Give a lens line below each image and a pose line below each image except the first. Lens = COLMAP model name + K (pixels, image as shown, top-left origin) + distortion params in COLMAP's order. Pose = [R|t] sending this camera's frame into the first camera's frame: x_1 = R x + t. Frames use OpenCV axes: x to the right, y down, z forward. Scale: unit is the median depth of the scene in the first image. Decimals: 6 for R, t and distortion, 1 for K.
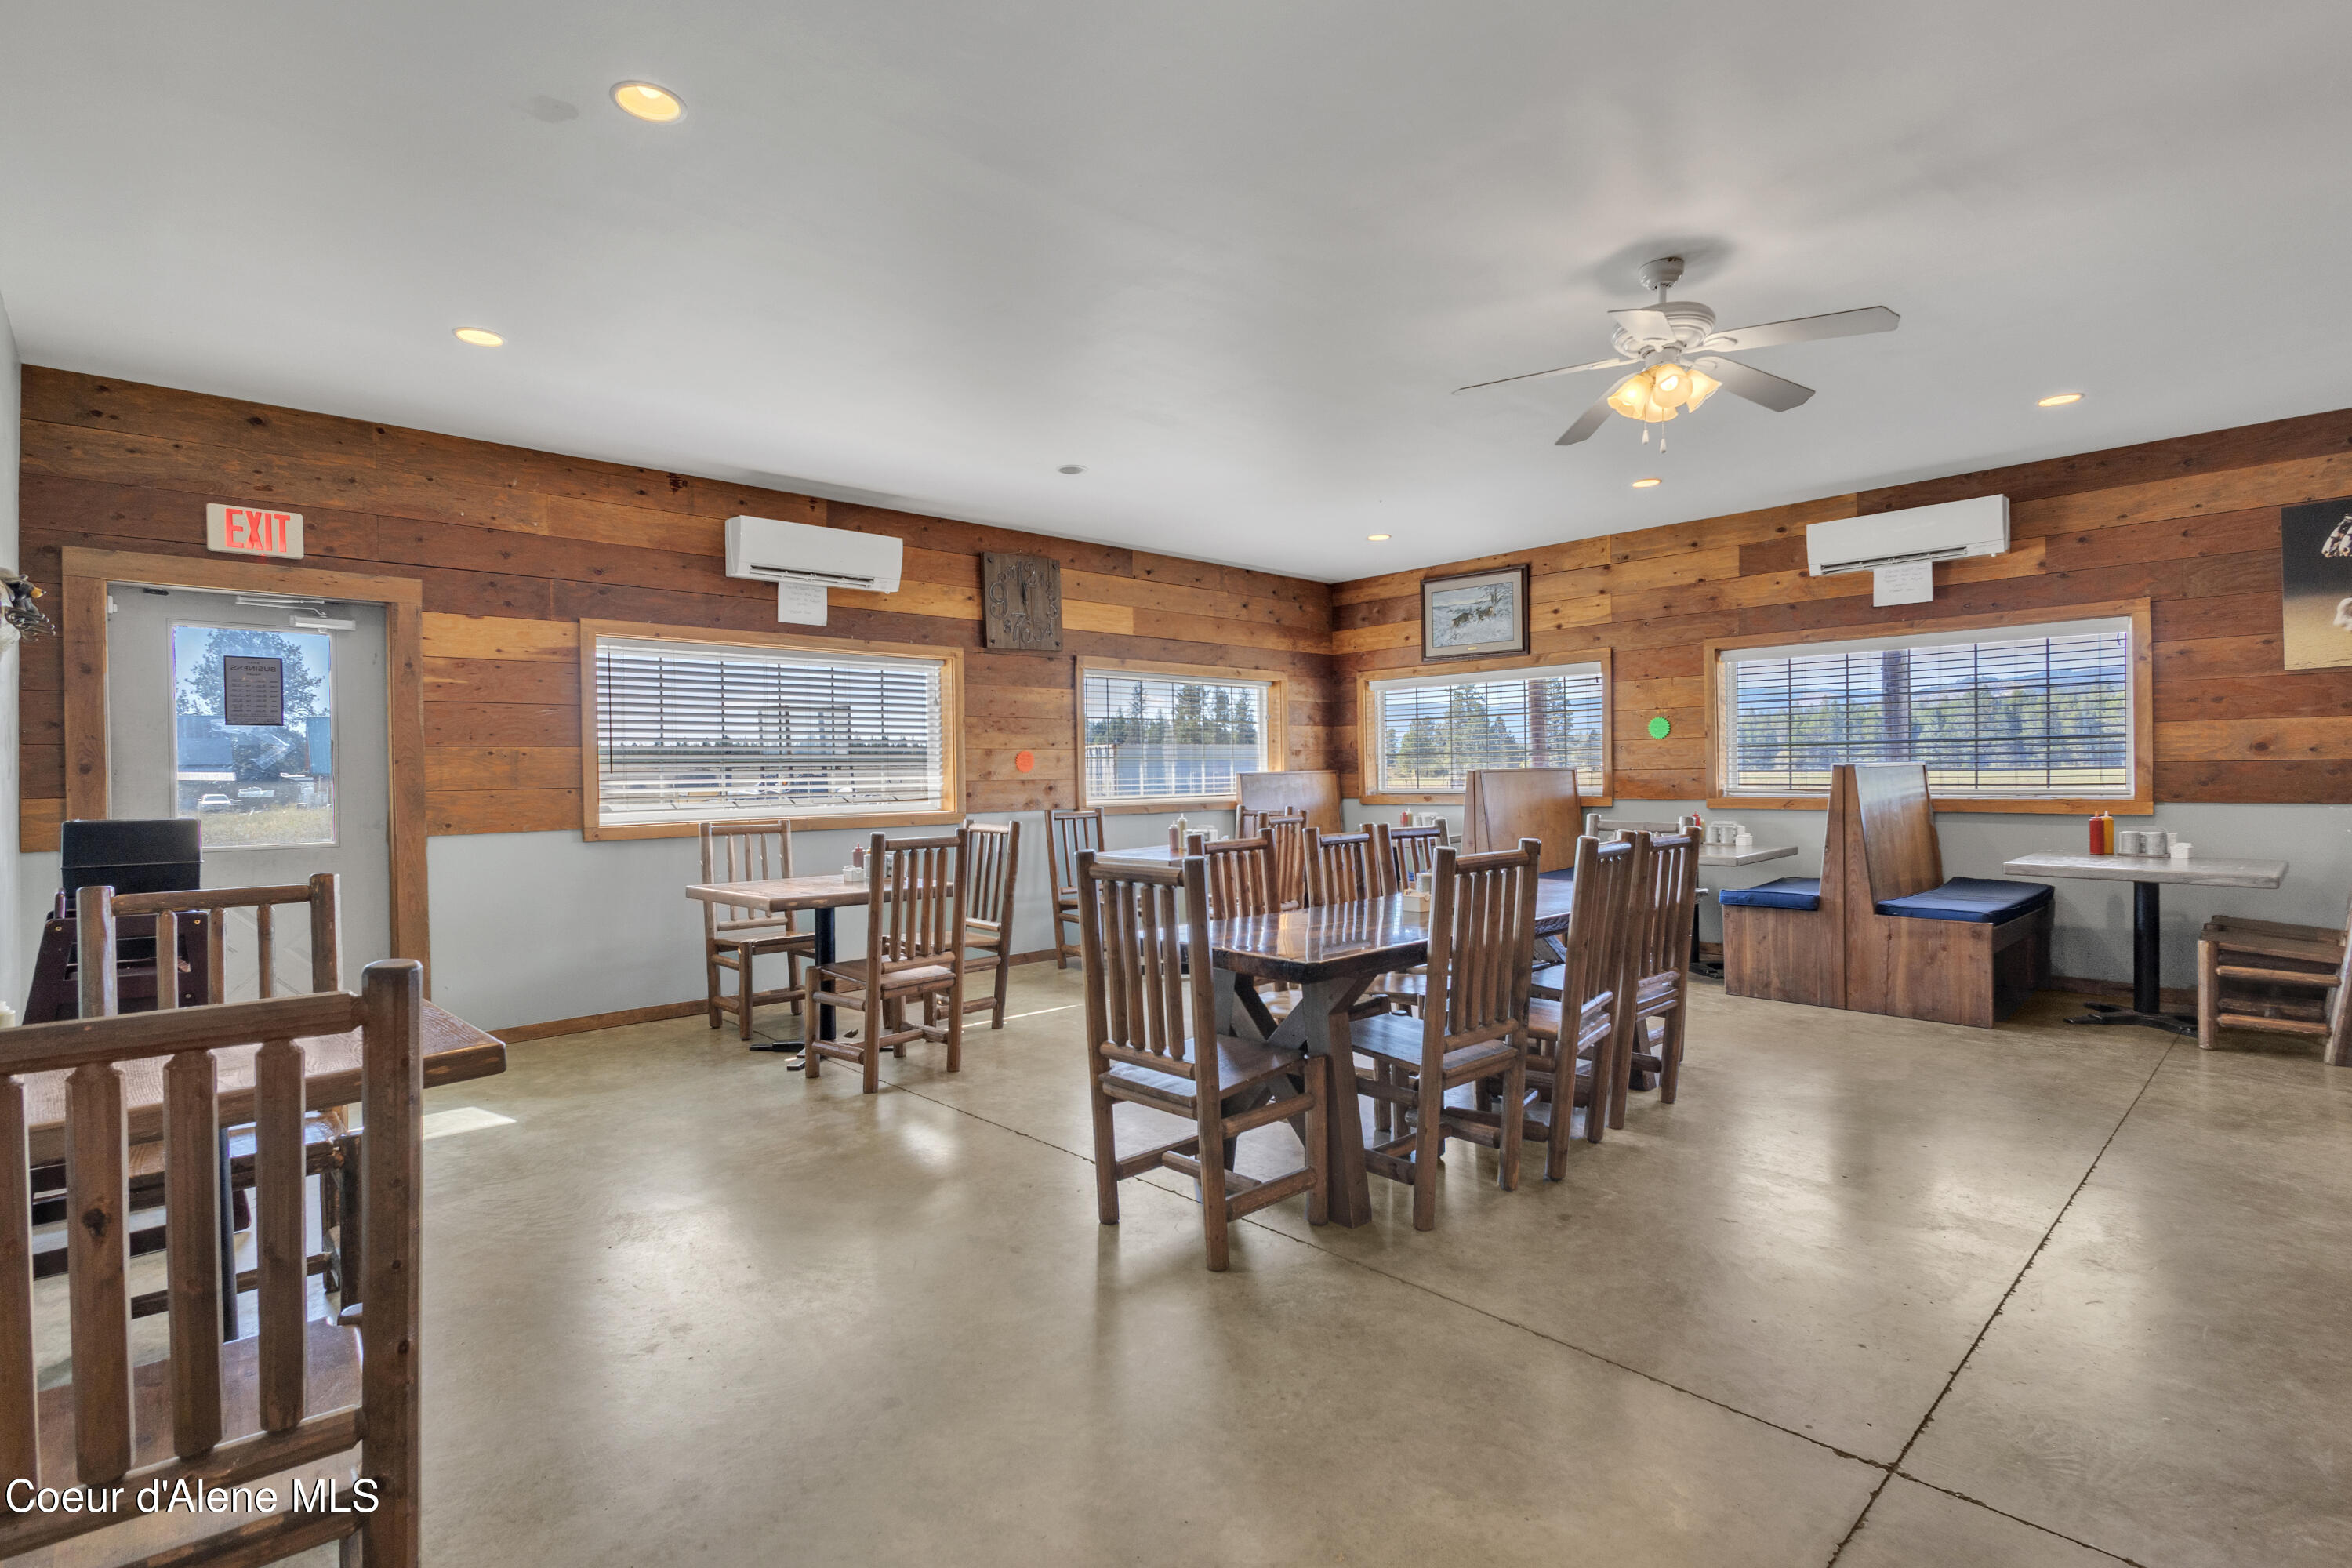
lens RADIAL K [[1077.7, 0, 1190.5], [0, 1077.7, 782.0], [0, 0, 1]] dist [-0.003459, 0.000549]
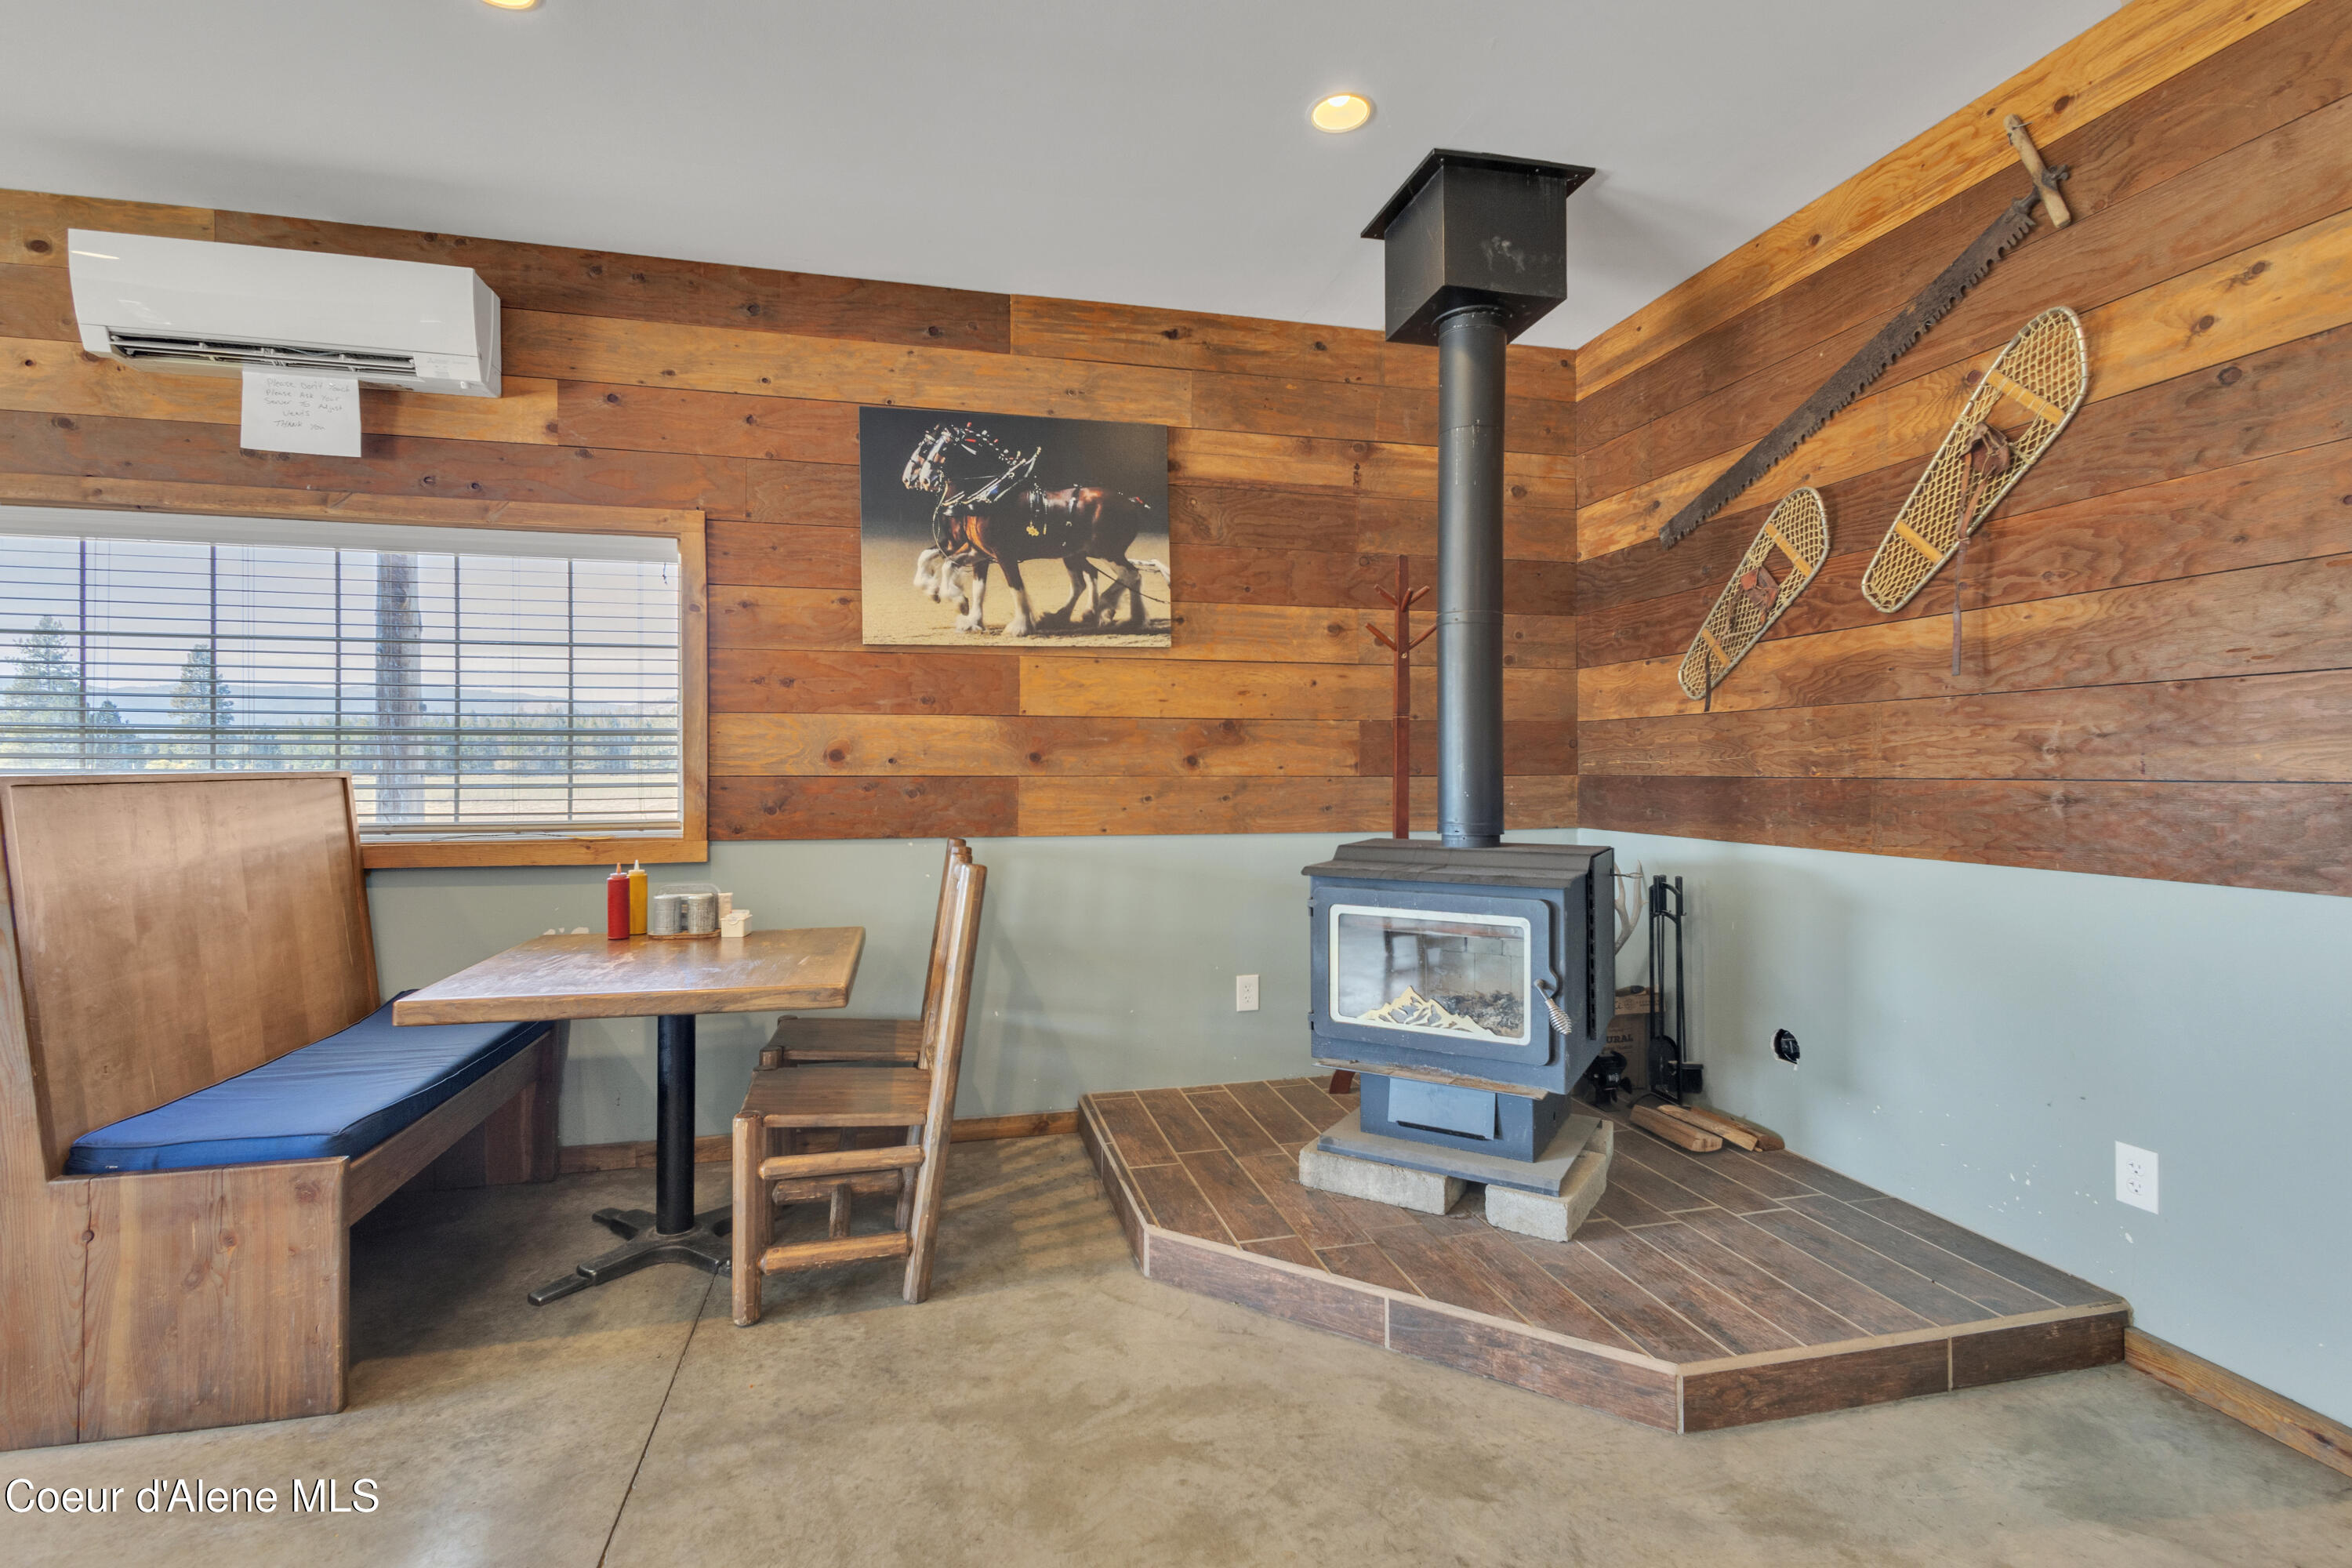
lens RADIAL K [[1077.7, 0, 1163.9], [0, 1077.7, 769.7], [0, 0, 1]] dist [-0.003459, 0.000549]
pose [[0.496719, 0.013140, 0.867812, 0.500445], [0.002218, 0.999863, -0.016409, -0.012196], [-0.867909, 0.010076, 0.496622, 0.475625]]
